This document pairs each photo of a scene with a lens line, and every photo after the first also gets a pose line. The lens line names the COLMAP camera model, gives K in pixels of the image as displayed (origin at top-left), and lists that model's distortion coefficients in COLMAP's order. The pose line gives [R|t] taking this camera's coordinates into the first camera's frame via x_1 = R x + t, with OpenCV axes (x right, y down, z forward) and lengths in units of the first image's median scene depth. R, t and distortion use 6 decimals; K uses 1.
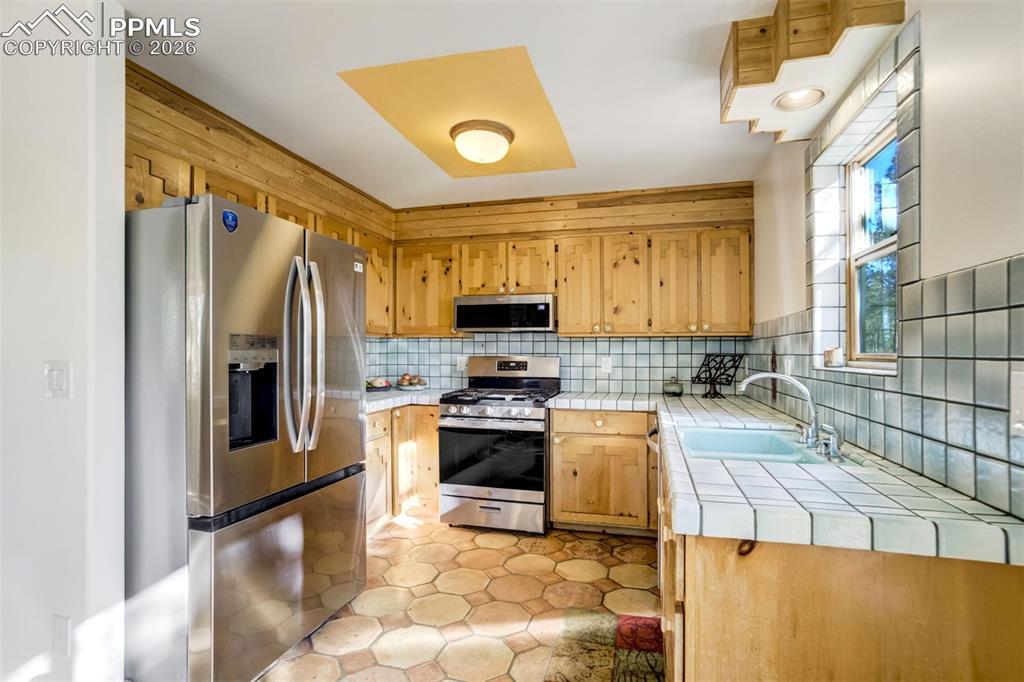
lens RADIAL K [[490.3, 0, 513.1], [0, 490.3, 347.2], [0, 0, 1]] dist [-0.049606, 0.022426]
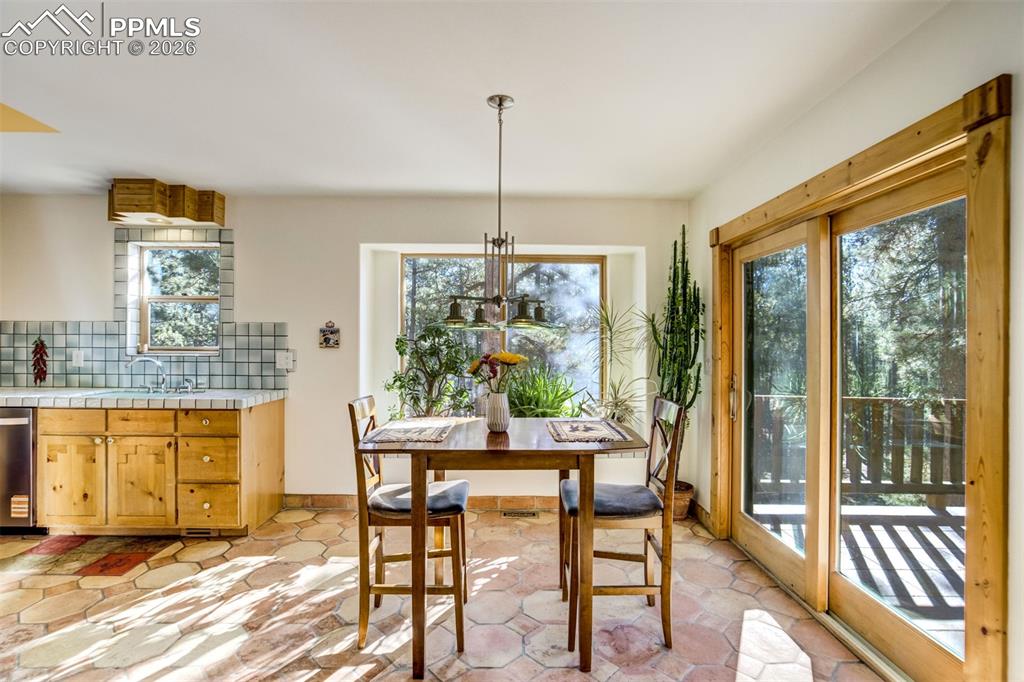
lens RADIAL K [[472.4, 0, 521.9], [0, 472.4, 338.7], [0, 0, 1]] dist [-0.051265, 0.020942]
pose [[-0.295136, -0.006586, 0.955433, -0.913114], [-0.018619, 0.999826, 0.001140, -0.029510], [-0.955274, -0.017452, -0.295207, 0.062669]]
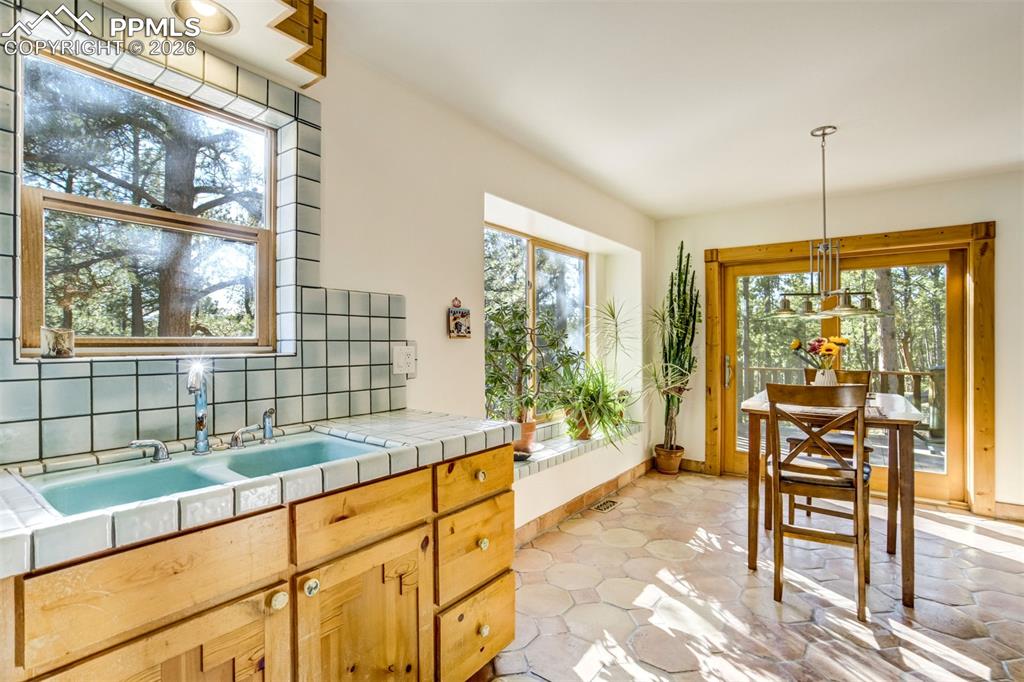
lens RADIAL K [[472.4, 0, 521.9], [0, 472.4, 338.7], [0, 0, 1]] dist [-0.051265, 0.020942]
pose [[-0.931003, -0.008297, 0.364918, -0.094895], [-0.013188, 0.999853, -0.010913, 0.008888], [-0.364774, -0.014973, -0.930976, 0.808445]]
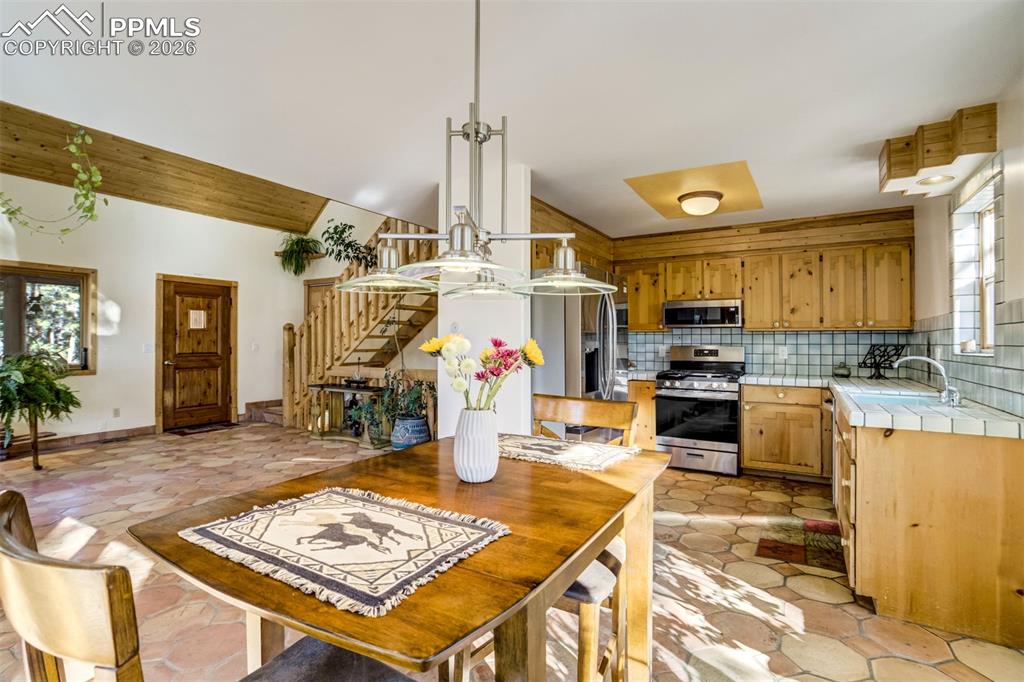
lens RADIAL K [[485.6, 0, 513.9], [0, 485.6, 336.5], [0, 0, 1]] dist [-0.045041, 0.010026]
pose [[0.962593, -0.002290, -0.270942, -0.167522], [0.001537, 0.999994, -0.002992, -0.003976], [0.270947, 0.002464, 0.962591, -0.451577]]
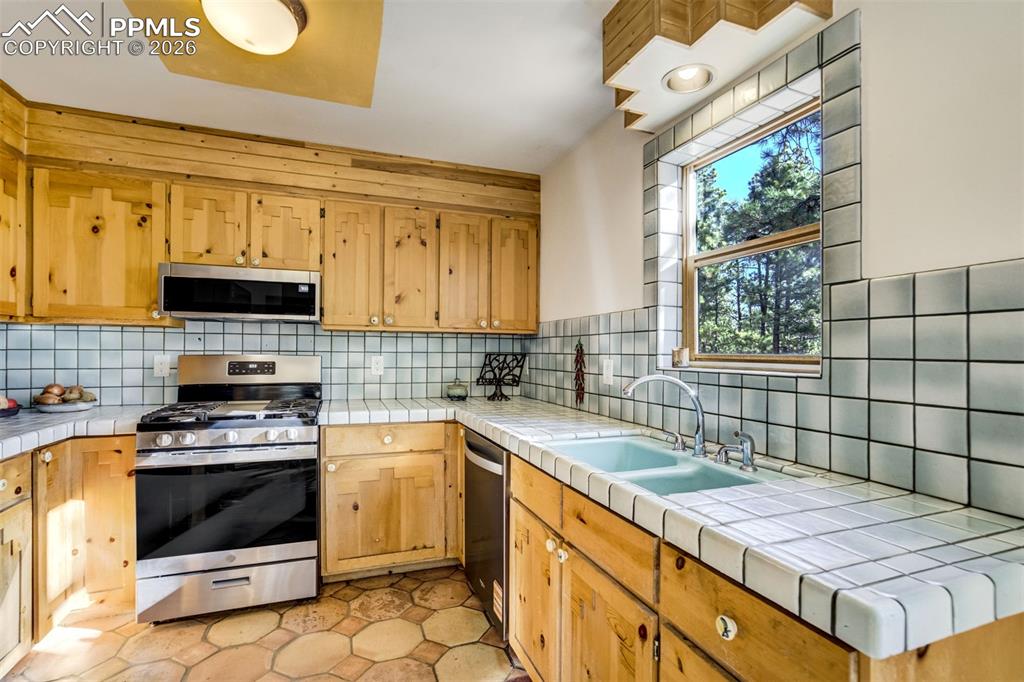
lens RADIAL K [[480.5, 0, 505.7], [0, 480.5, 348.6], [0, 0, 1]] dist [-0.053187, 0.022946]
pose [[0.814038, 0.007918, 0.580758, -0.115250], [-0.012588, 0.999913, 0.004011, 0.002237], [-0.580675, -0.010576, 0.814067, 0.249892]]
